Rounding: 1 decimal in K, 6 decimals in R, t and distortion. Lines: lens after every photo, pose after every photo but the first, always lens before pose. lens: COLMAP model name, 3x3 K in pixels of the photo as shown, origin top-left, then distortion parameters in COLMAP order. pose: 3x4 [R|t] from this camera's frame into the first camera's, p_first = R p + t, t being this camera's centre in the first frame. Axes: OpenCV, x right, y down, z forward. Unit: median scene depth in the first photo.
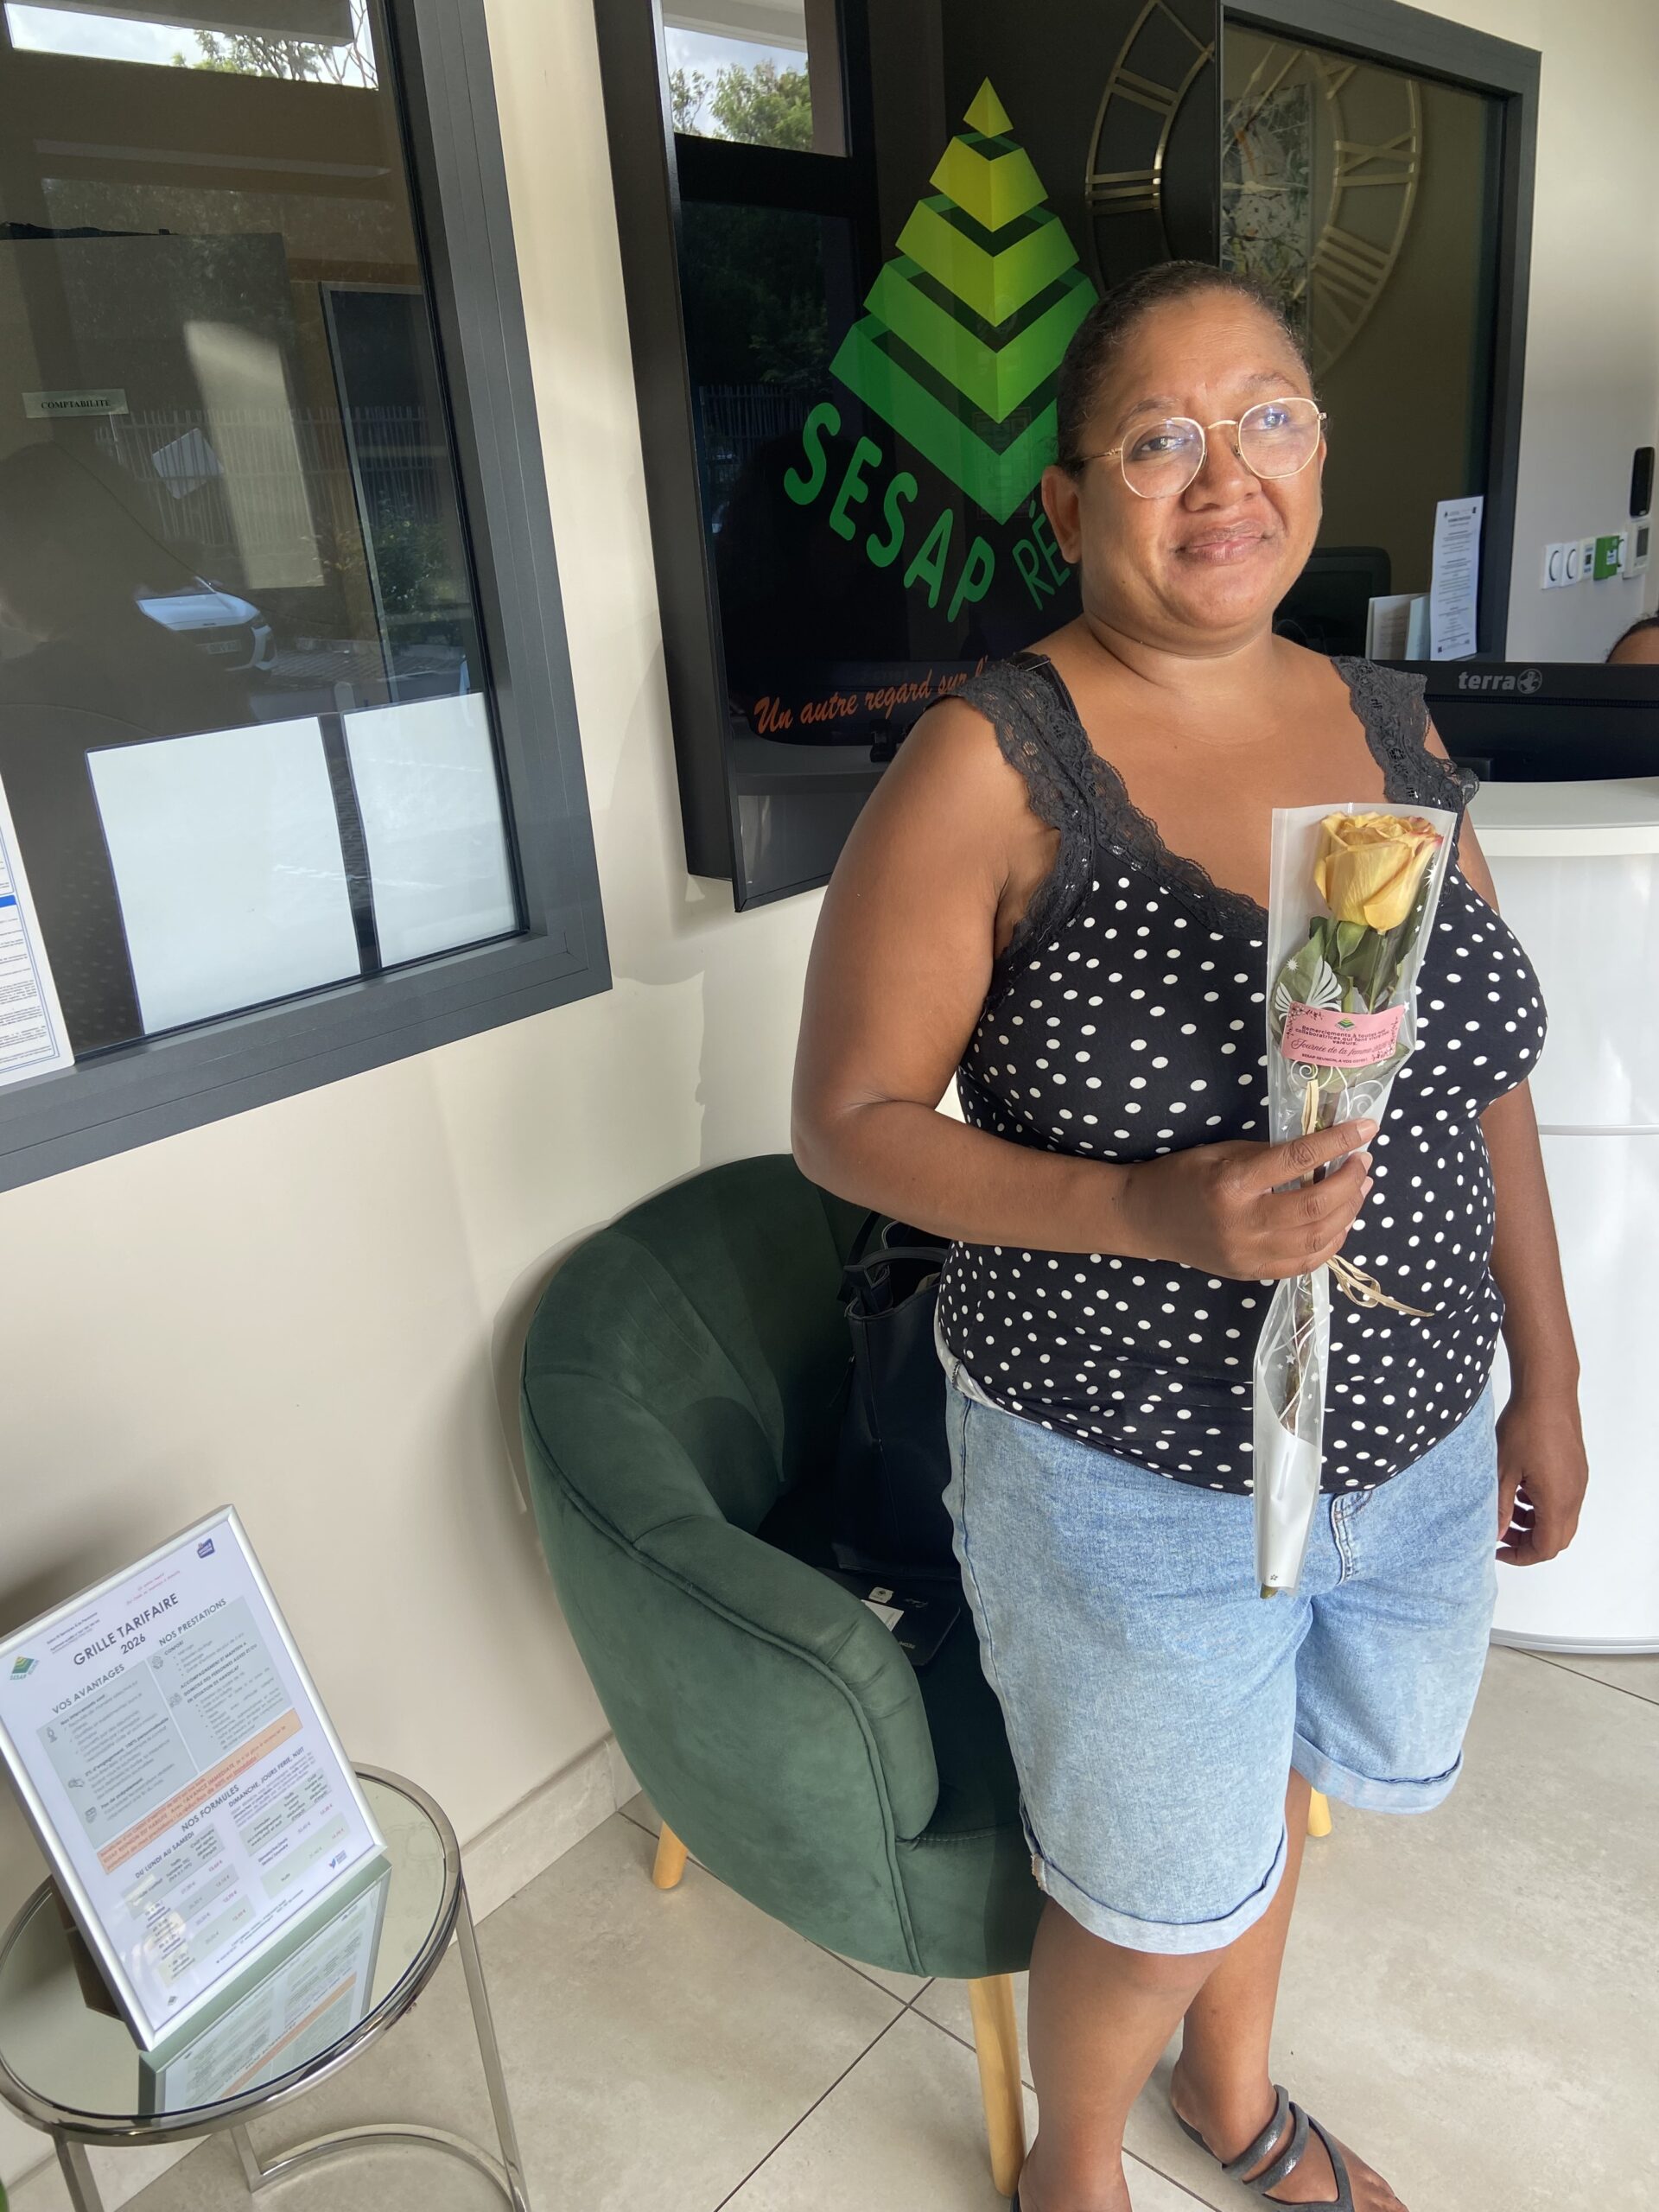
lens RADIAL K [[1646.4, 0, 836.3], [0, 1646.4, 1055.2], [0, 0, 1]] dist [0.147436, -0.178744]
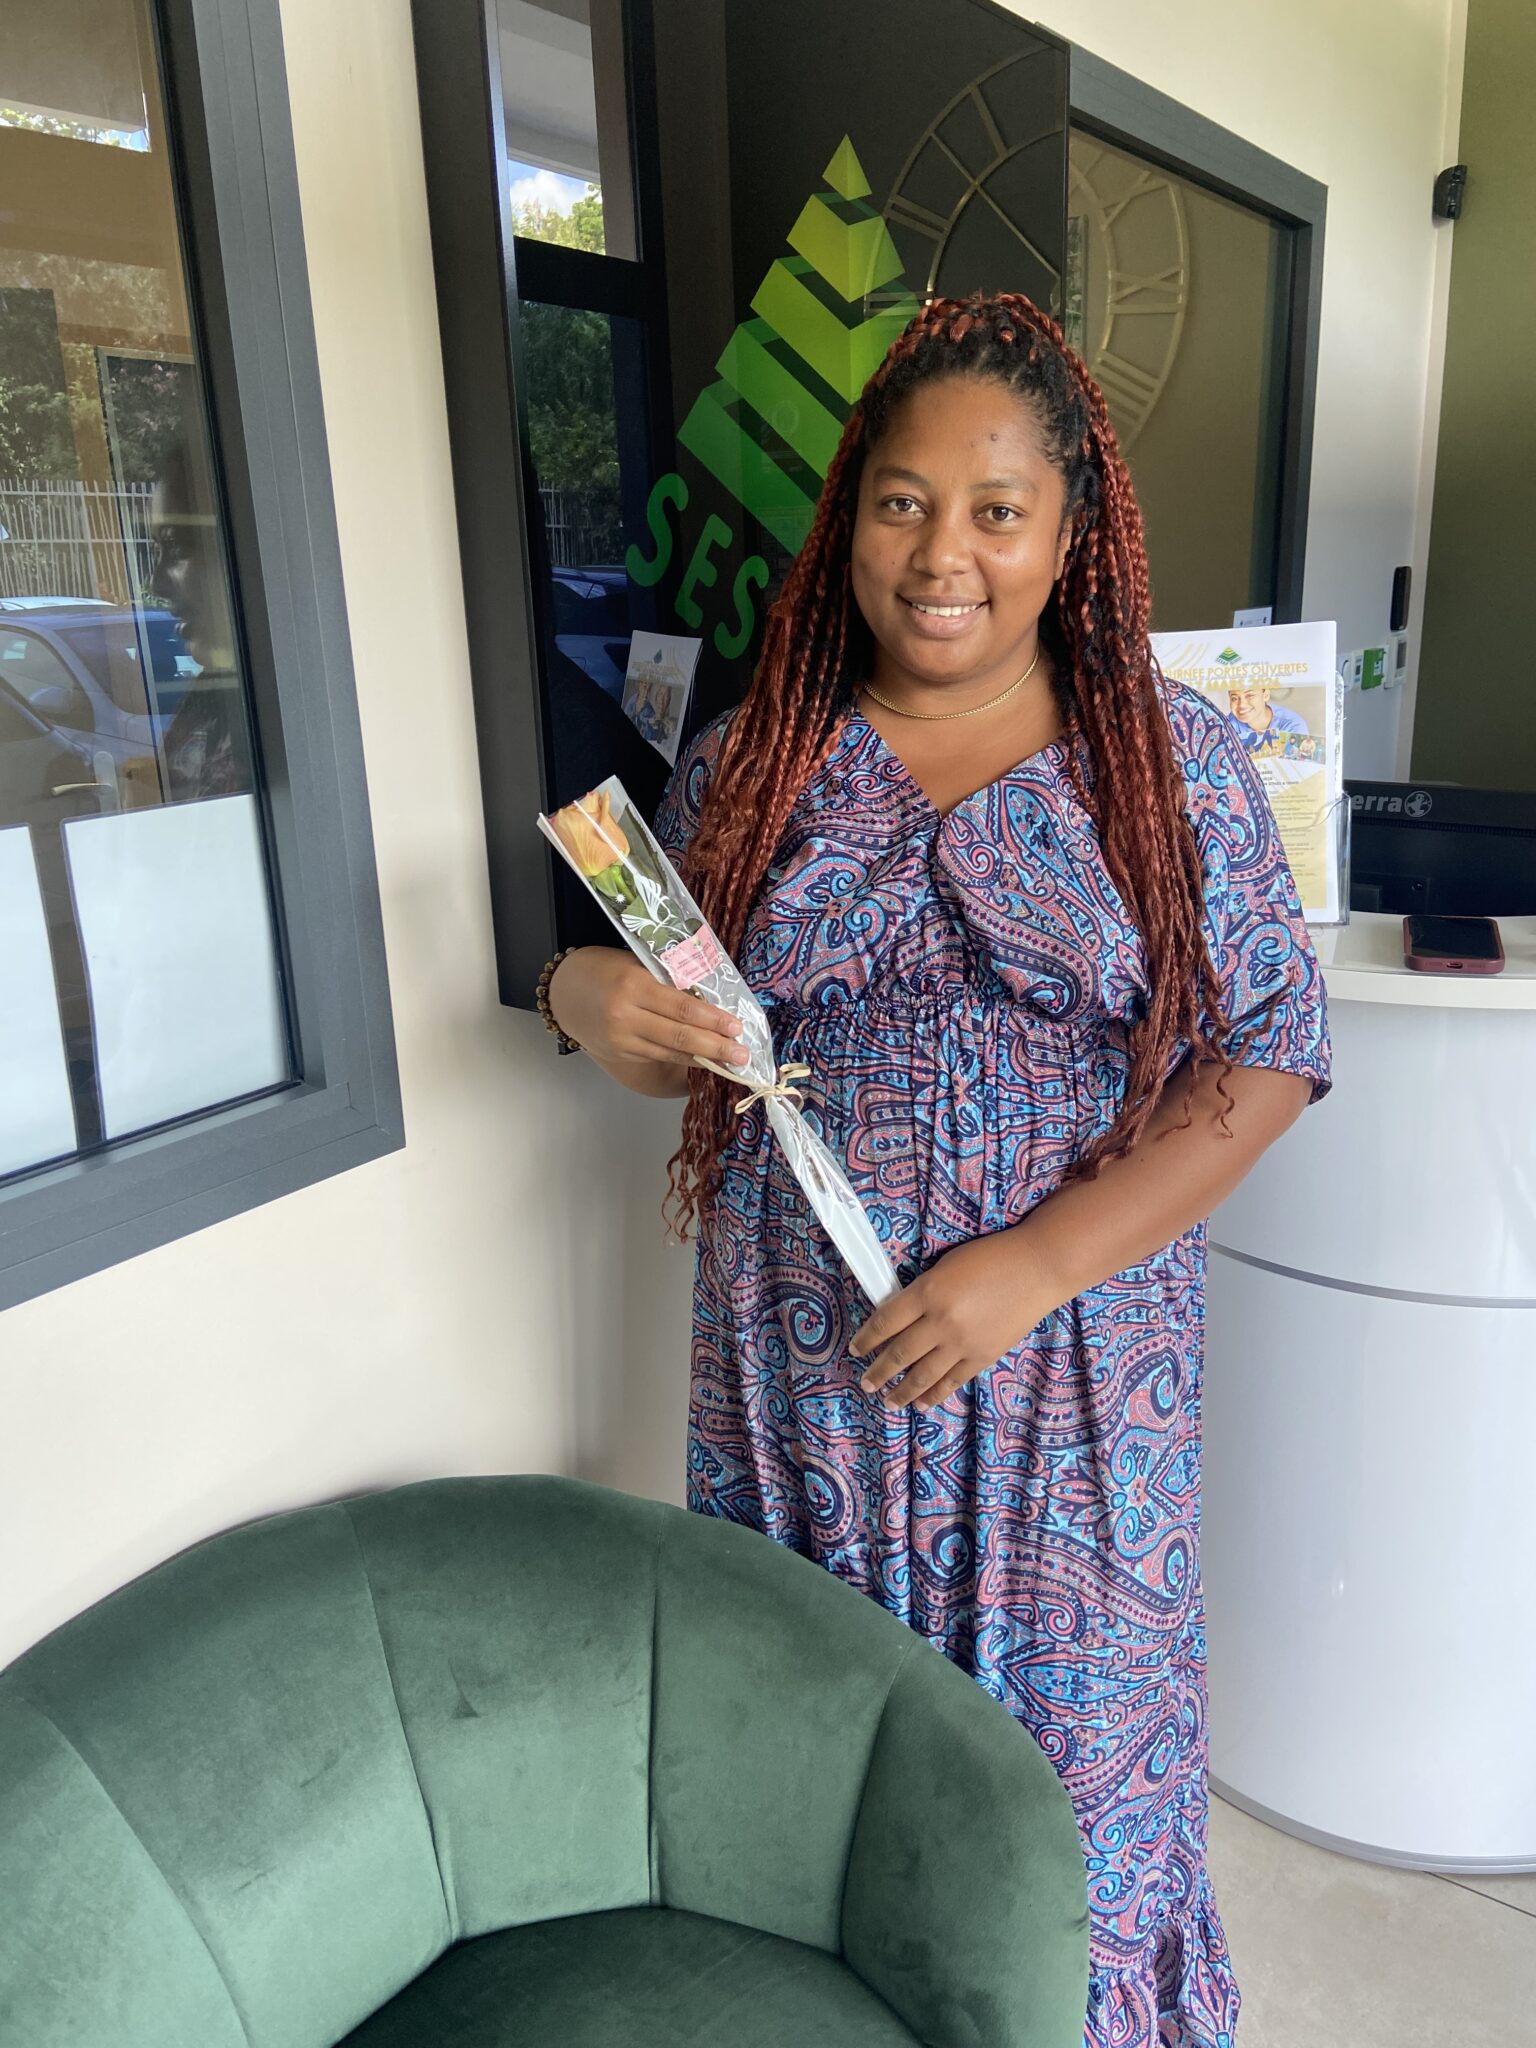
lens RADIAL K [[1524.3, 0, 774.3], [0, 1524.3, 976.9], [0, 0, 1]] dist [0.147436, -0.178744]
pose [[0.993391, 0.008202, 0.114482, -0.038468], [0.000272, 0.997272, -0.073815, -0.062981], [-0.114775, 0.073358, 0.990679, 0.196120]]
